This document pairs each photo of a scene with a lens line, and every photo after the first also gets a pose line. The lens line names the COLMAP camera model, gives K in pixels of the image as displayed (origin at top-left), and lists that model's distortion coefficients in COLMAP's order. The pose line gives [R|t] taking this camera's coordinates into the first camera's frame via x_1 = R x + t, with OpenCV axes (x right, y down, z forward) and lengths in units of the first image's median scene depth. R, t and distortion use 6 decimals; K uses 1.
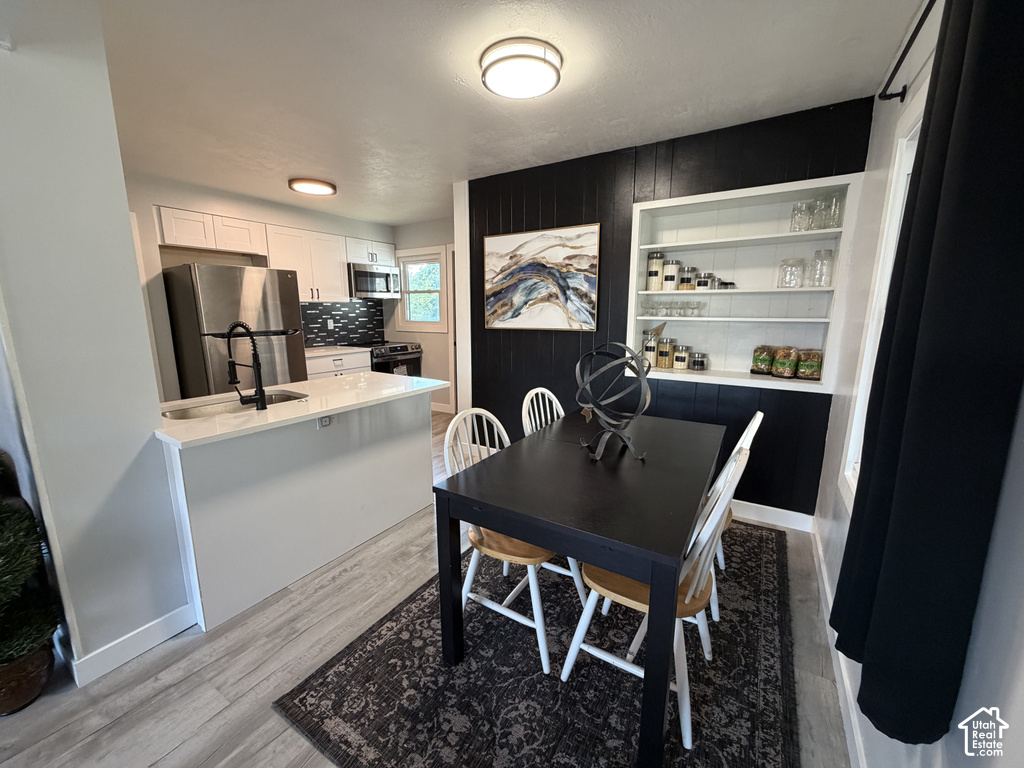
lens RADIAL K [[406.1, 0, 512.9], [0, 406.1, 382.9], [0, 0, 1]] dist [-0.001034, -0.000314]
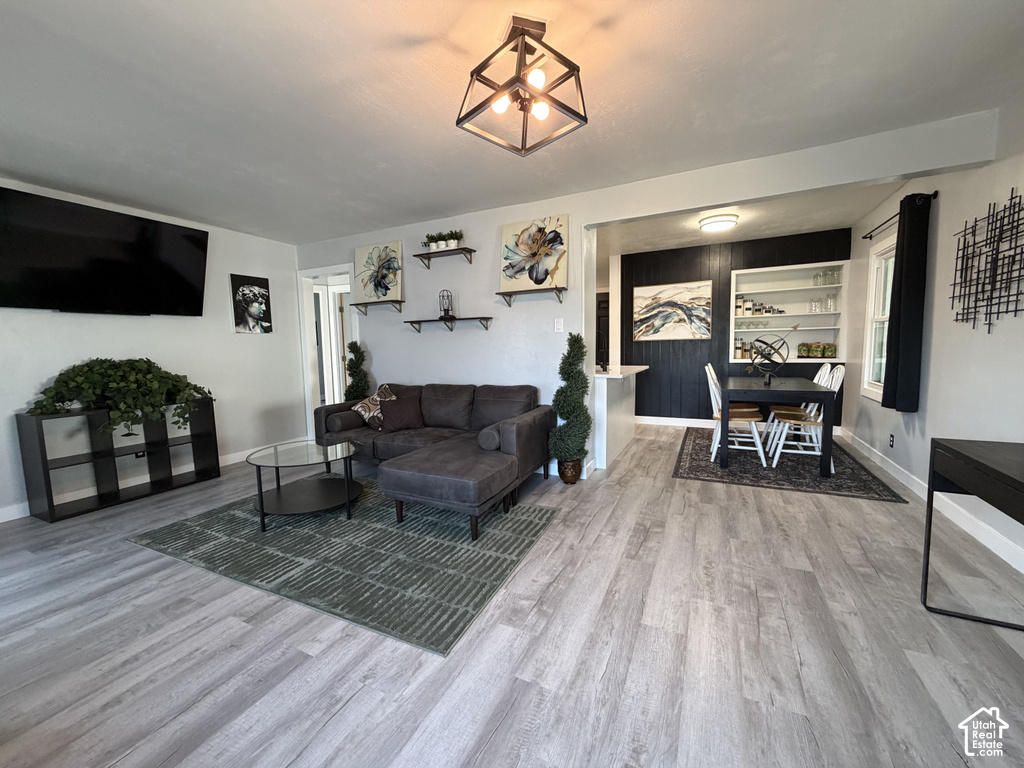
lens RADIAL K [[406.1, 0, 511.8], [0, 406.1, 384.0], [0, 0, 1]] dist [-0.001034, -0.000314]
pose [[0.994935, -0.031481, 0.095468, -0.741671], [0.039836, 0.995419, -0.086912, 0.168167], [-0.092295, 0.090275, 0.991631, -0.593091]]
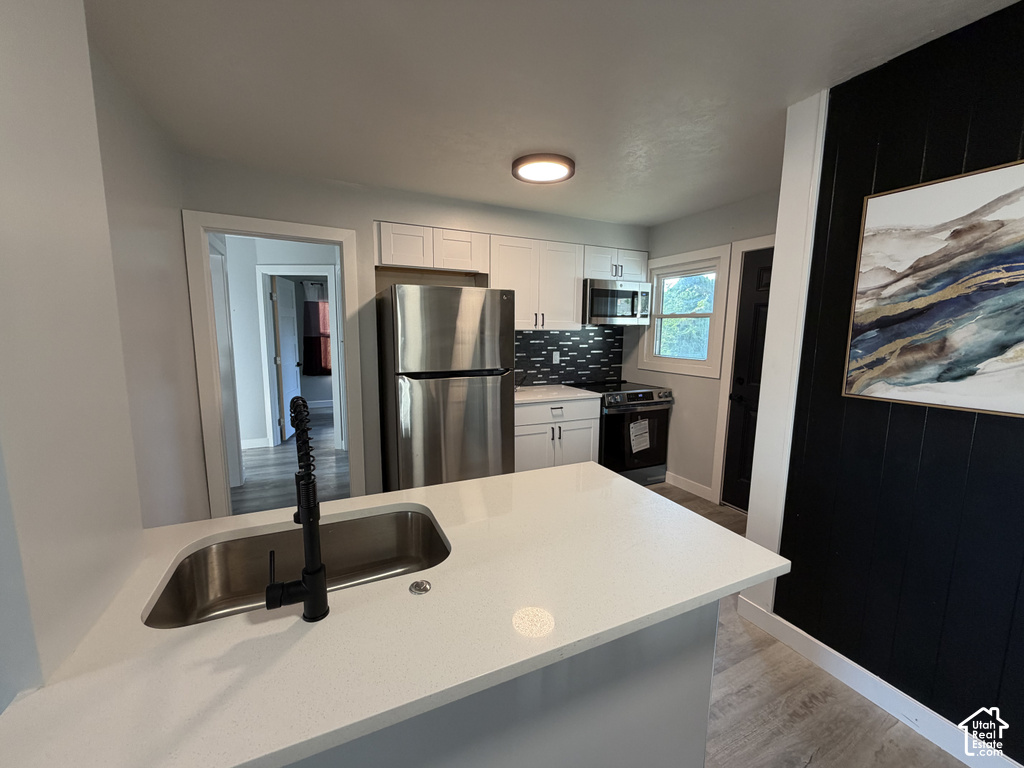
lens RADIAL K [[406.1, 0, 511.3], [0, 406.1, 383.1], [0, 0, 1]] dist [-0.001034, -0.000314]
pose [[0.844242, 0.079958, -0.529964, -0.145866], [-0.106923, 0.994059, -0.020353, -0.101254], [0.525188, 0.073849, 0.847776, 0.419449]]
